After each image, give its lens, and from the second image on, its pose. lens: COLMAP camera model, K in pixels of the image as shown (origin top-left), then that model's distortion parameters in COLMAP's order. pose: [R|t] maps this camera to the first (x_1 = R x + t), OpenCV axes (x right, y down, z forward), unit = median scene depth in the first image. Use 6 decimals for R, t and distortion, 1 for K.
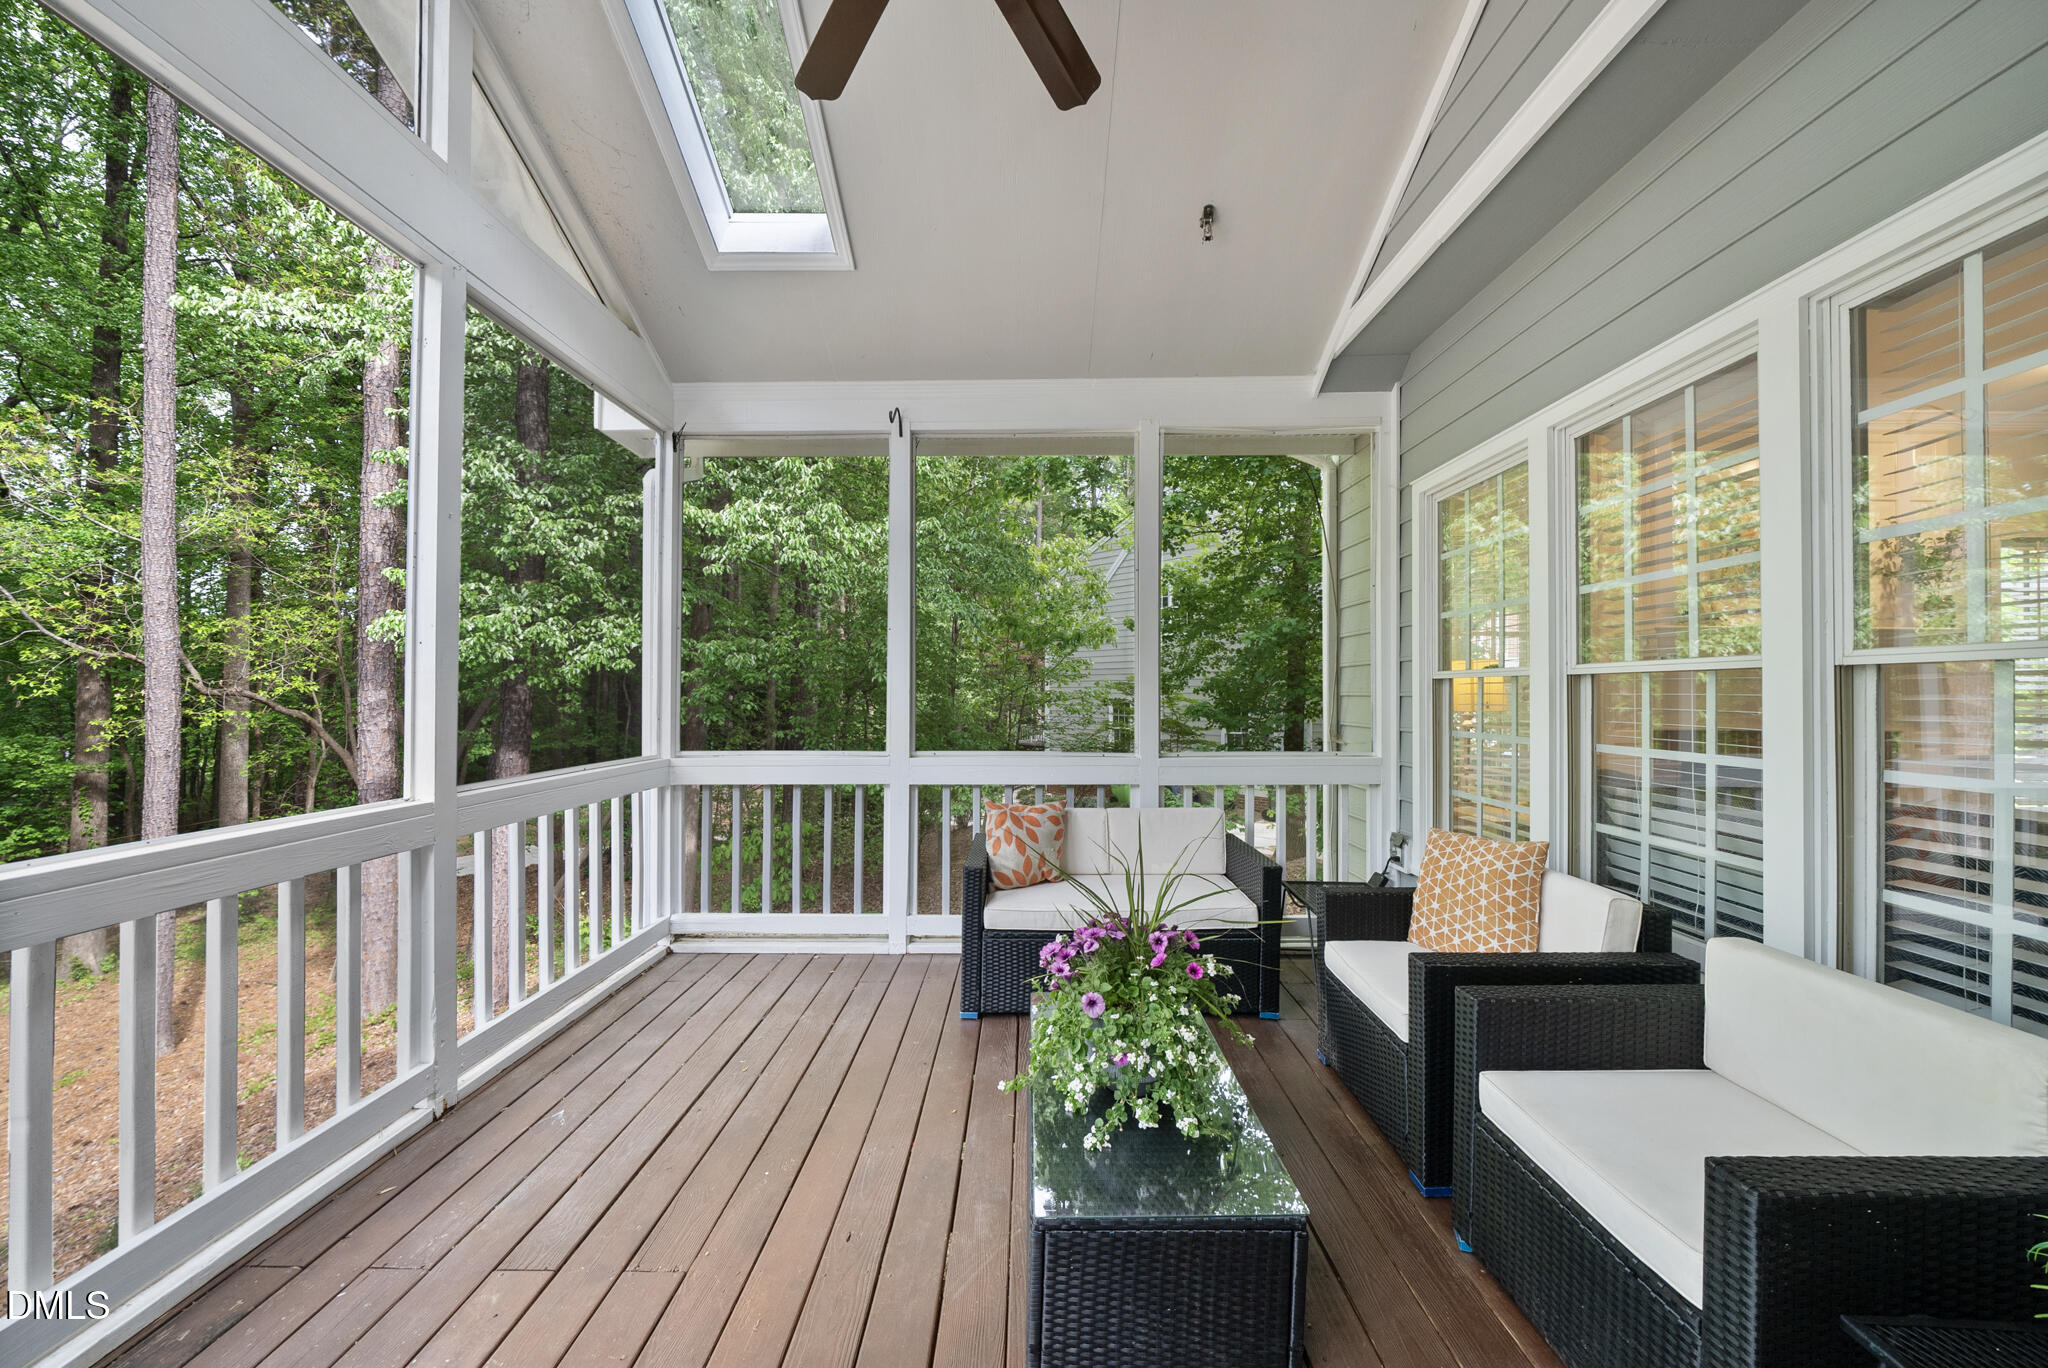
lens RADIAL K [[700.6, 0, 1027.9], [0, 700.6, 688.4], [0, 0, 1]] dist [-0.005534, -0.000047]
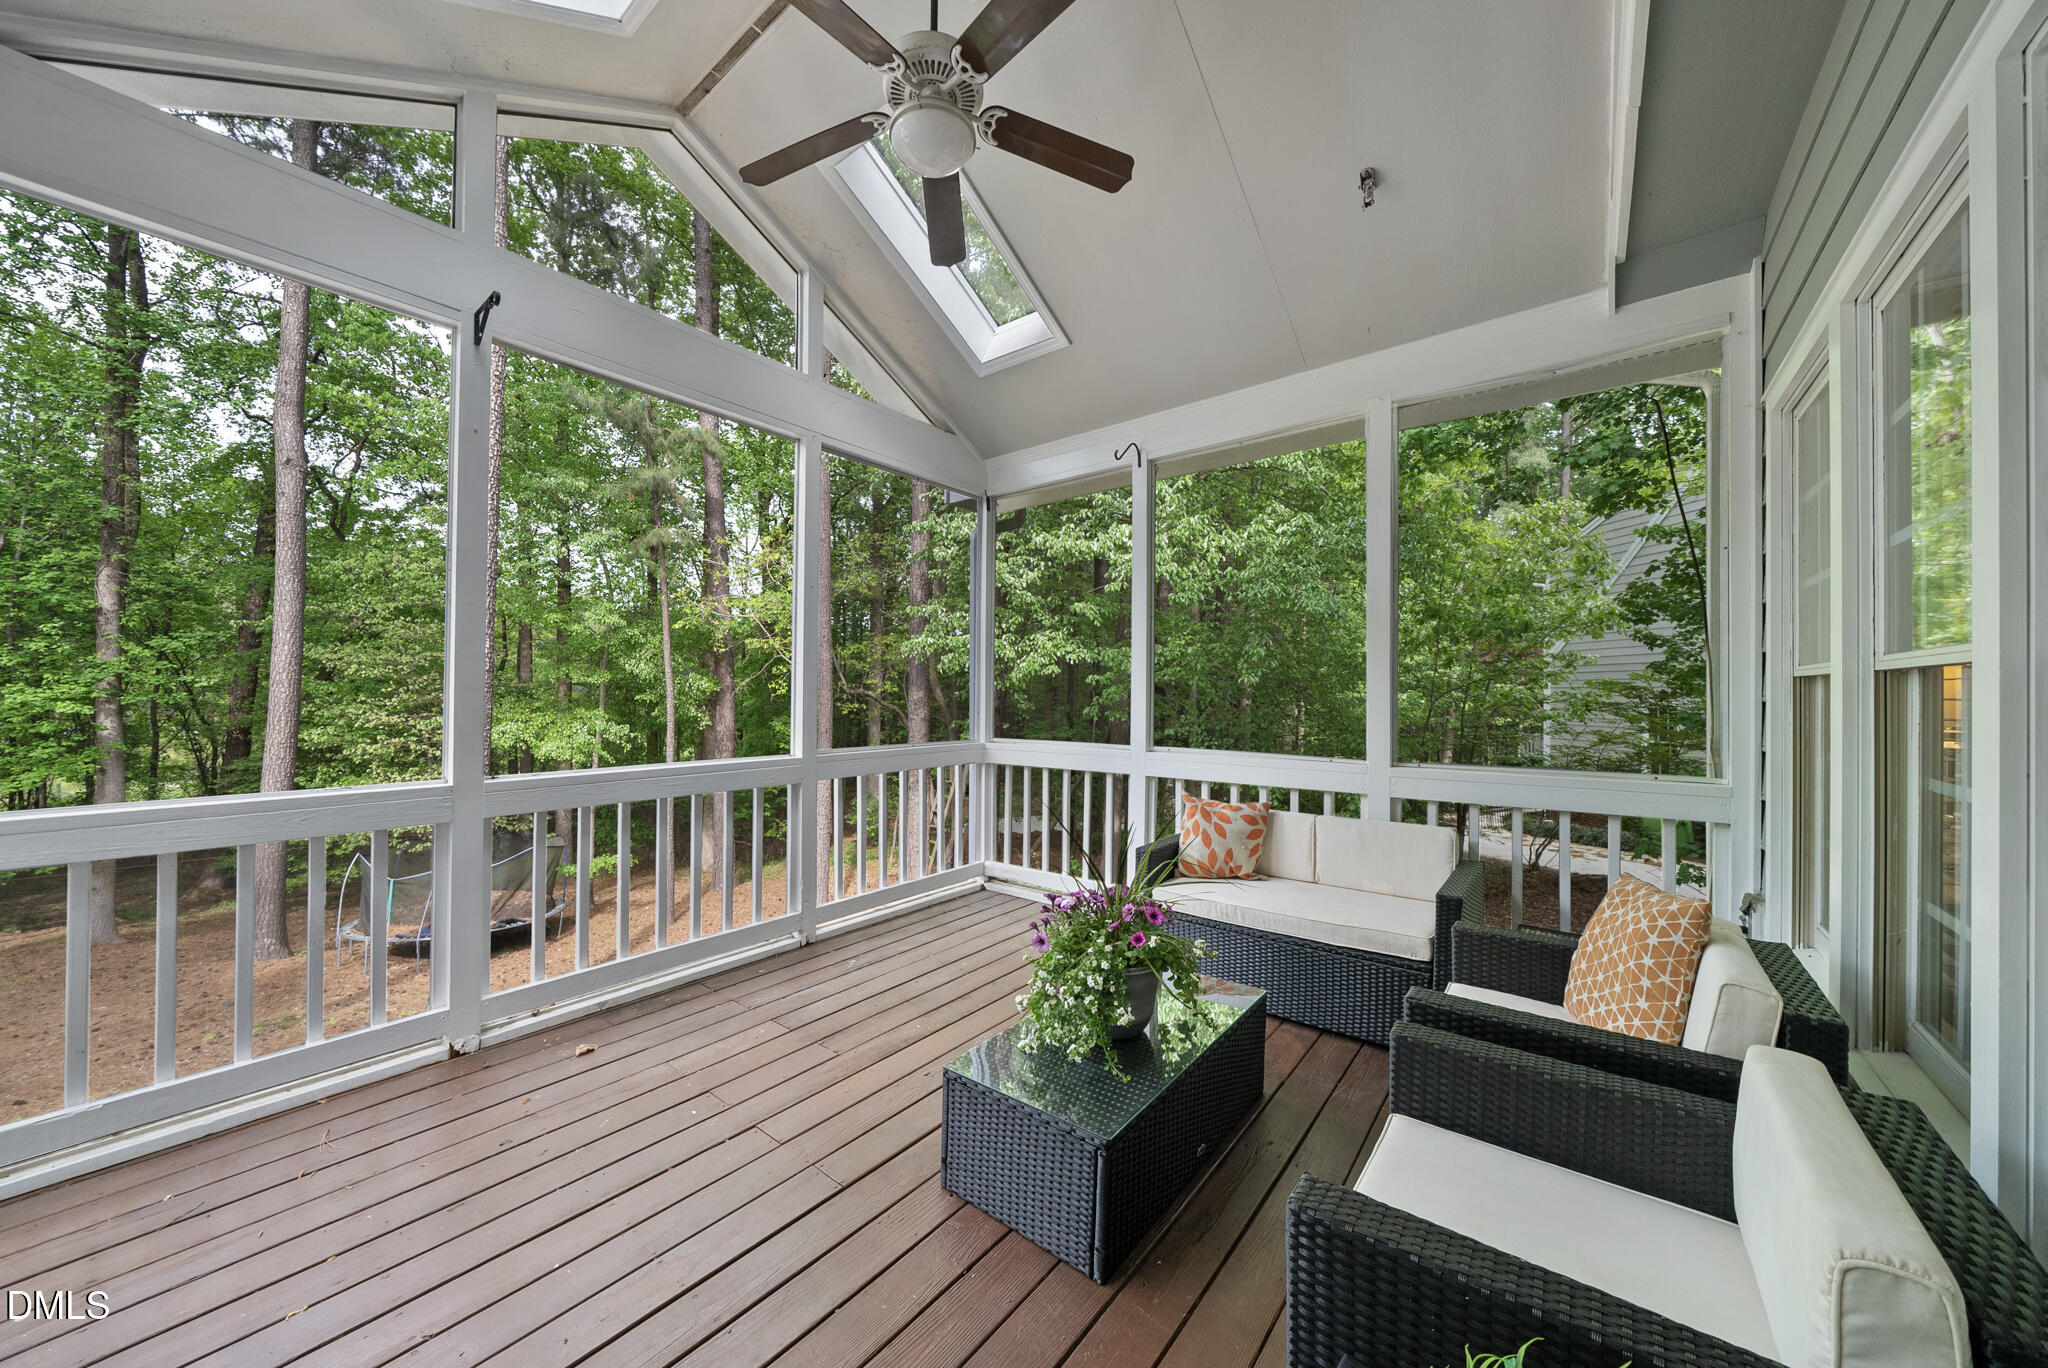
lens RADIAL K [[700.6, 0, 1027.9], [0, 700.6, 688.4], [0, 0, 1]] dist [-0.005534, -0.000047]
pose [[0.793753, -0.000812, -0.608240, 0.370126], [-0.000001, 0.999999, -0.001336, -0.001297], [0.608240, 0.001061, 0.793752, -0.006039]]
